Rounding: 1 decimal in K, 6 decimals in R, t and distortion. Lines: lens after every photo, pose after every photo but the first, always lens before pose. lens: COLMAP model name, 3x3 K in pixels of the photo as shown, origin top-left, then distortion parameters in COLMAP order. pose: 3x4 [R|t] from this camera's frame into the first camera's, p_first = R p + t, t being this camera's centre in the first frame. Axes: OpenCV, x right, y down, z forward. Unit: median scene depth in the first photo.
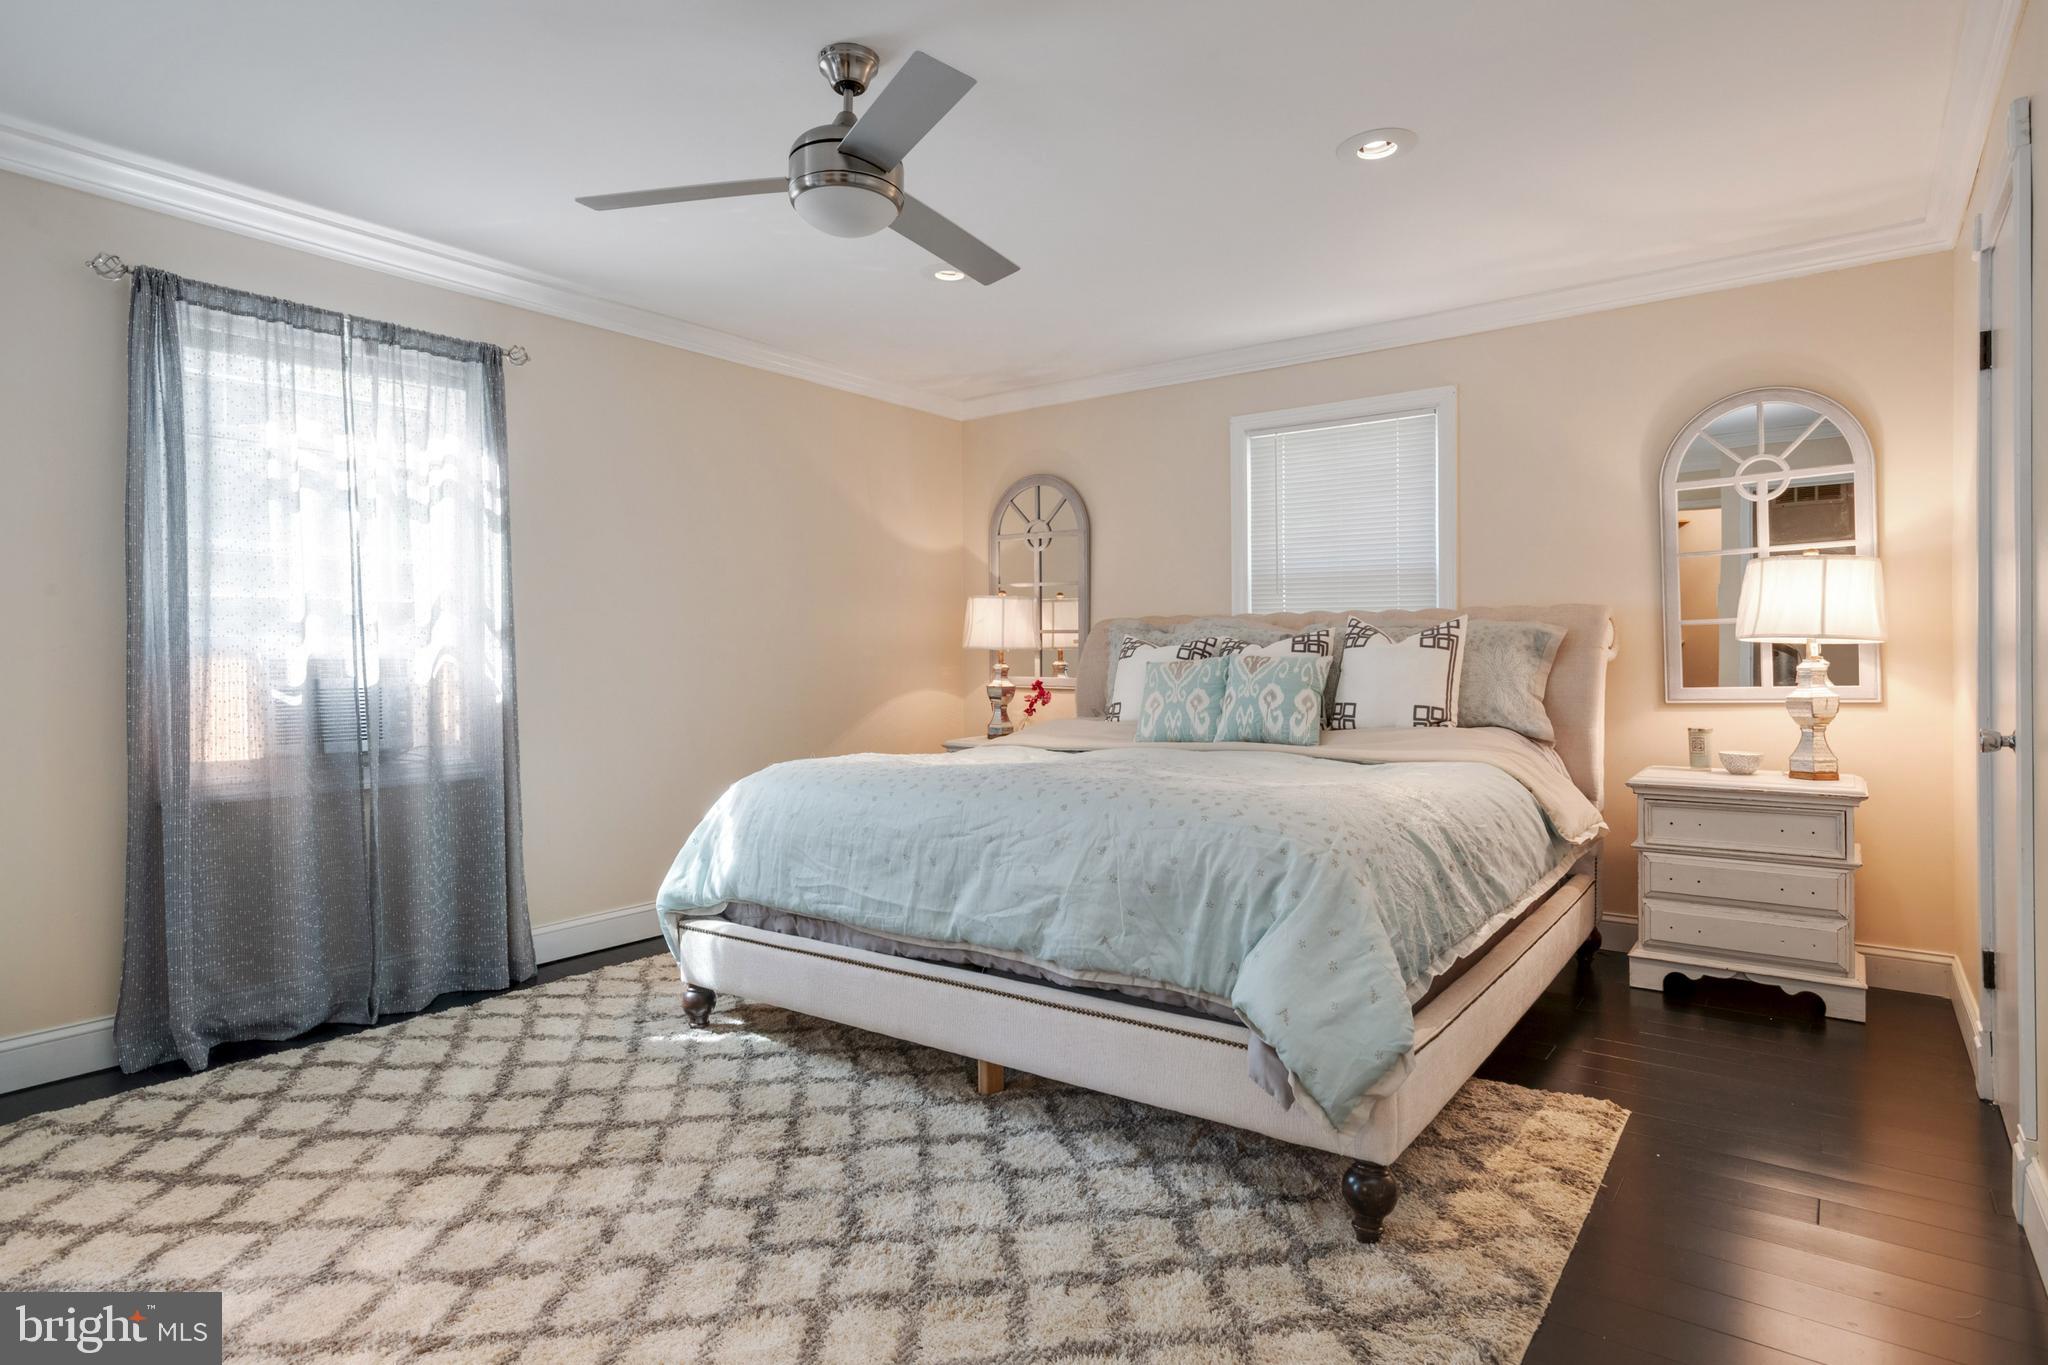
lens RADIAL K [[1104.5, 0, 1029.5], [0, 1104.5, 704.9], [0, 0, 1]] dist [-0.017570, 0.024517]
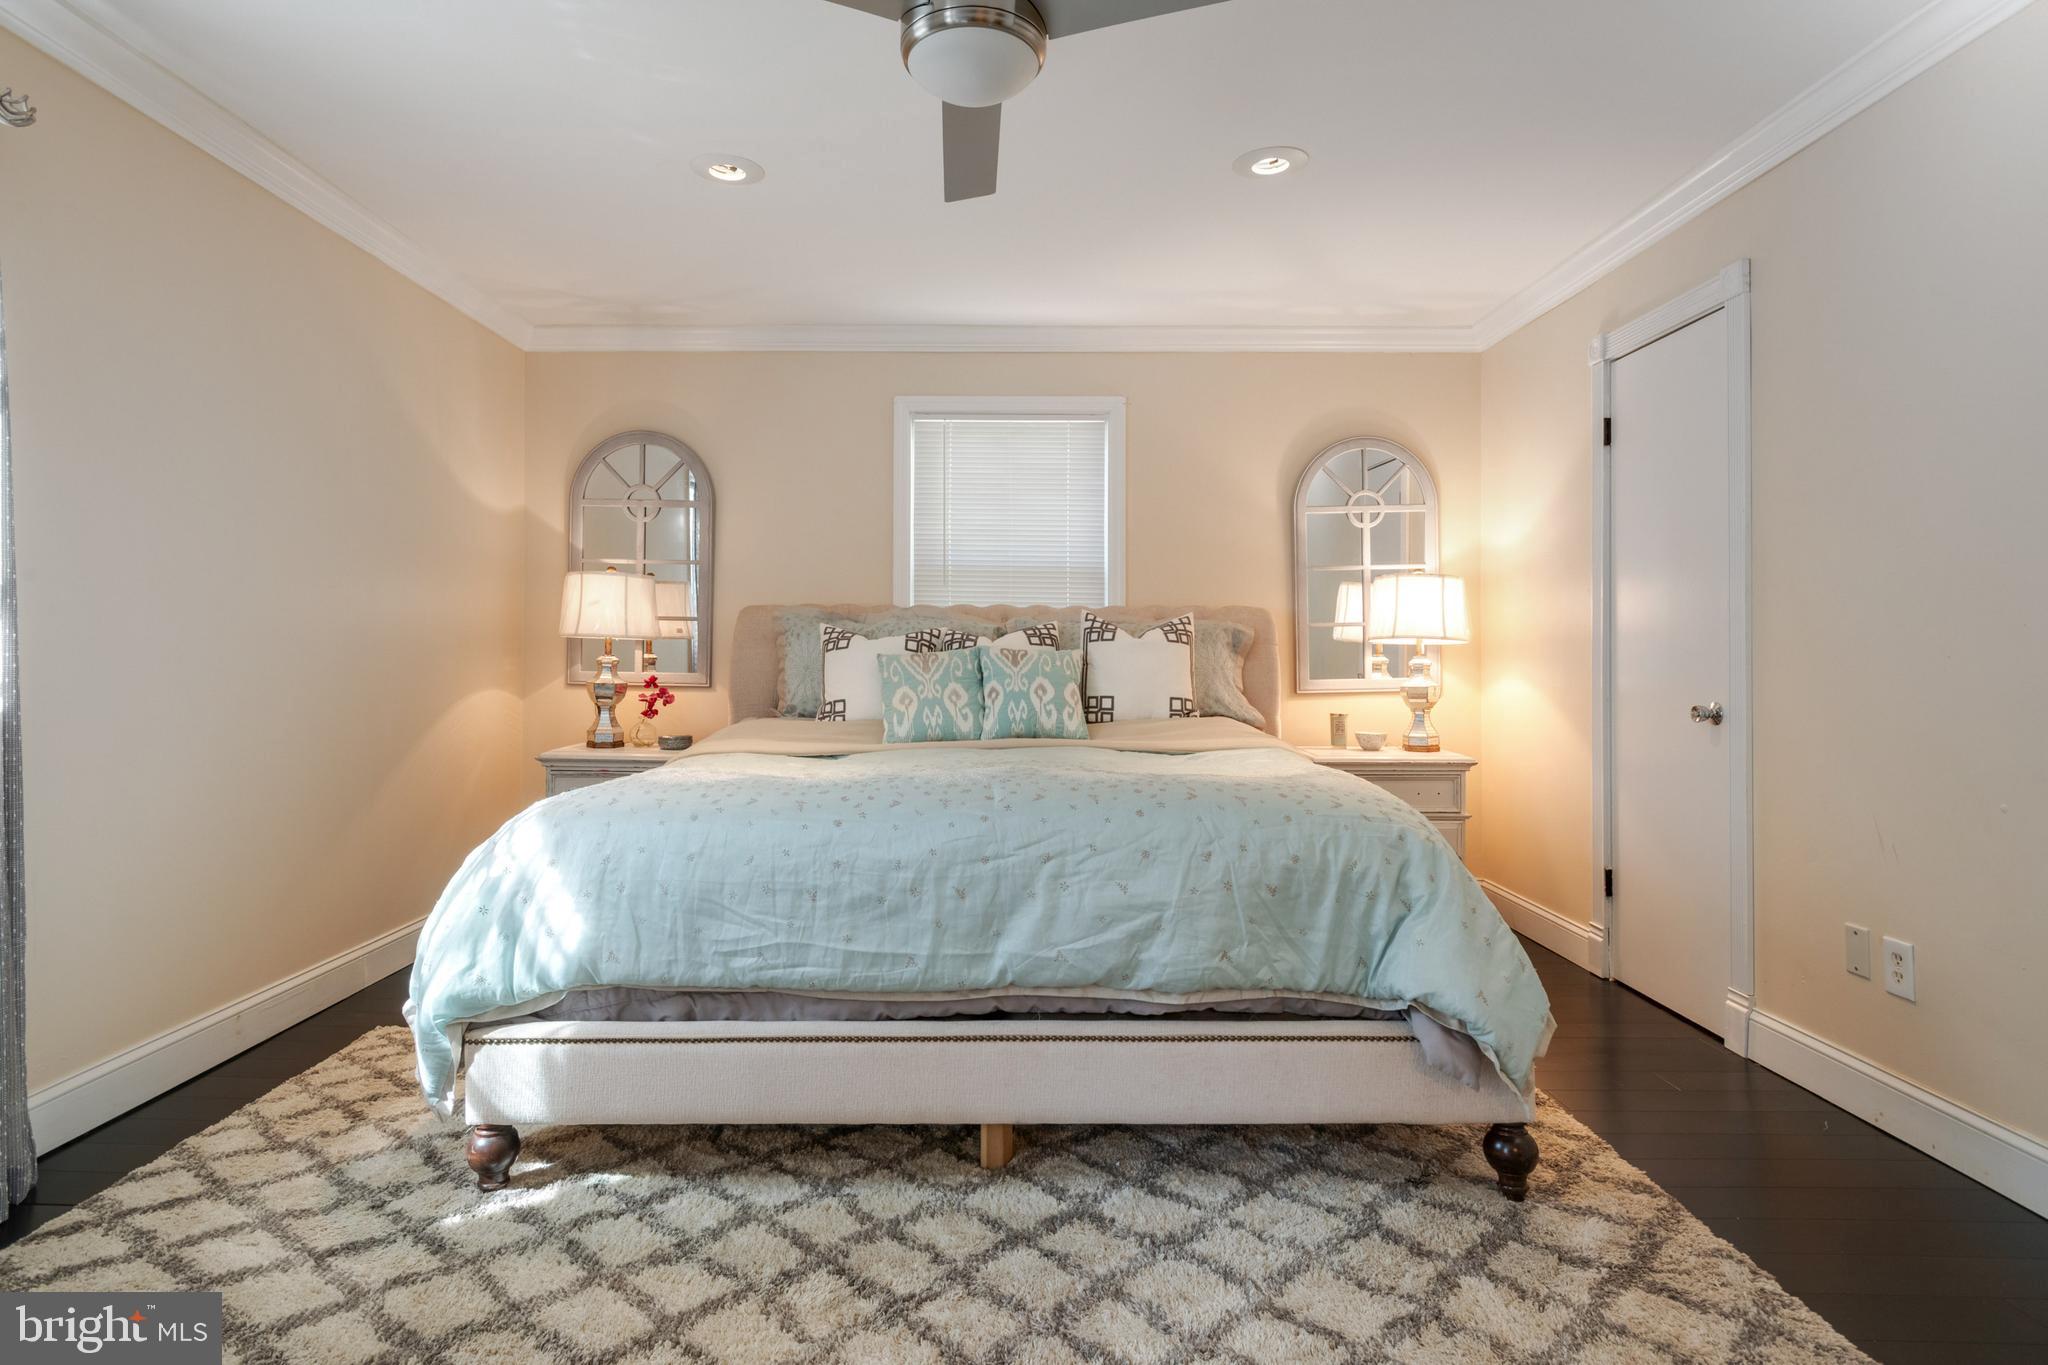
lens RADIAL K [[1119.7, 0, 1031.9], [0, 1119.7, 680.1], [0, 0, 1]] dist [-0.014988, 0.023035]
pose [[0.807804, -0.003804, 0.589438, -0.479002], [0.016760, 0.999723, -0.016517, -0.000639], [-0.589212, 0.023221, 0.807644, 0.272224]]
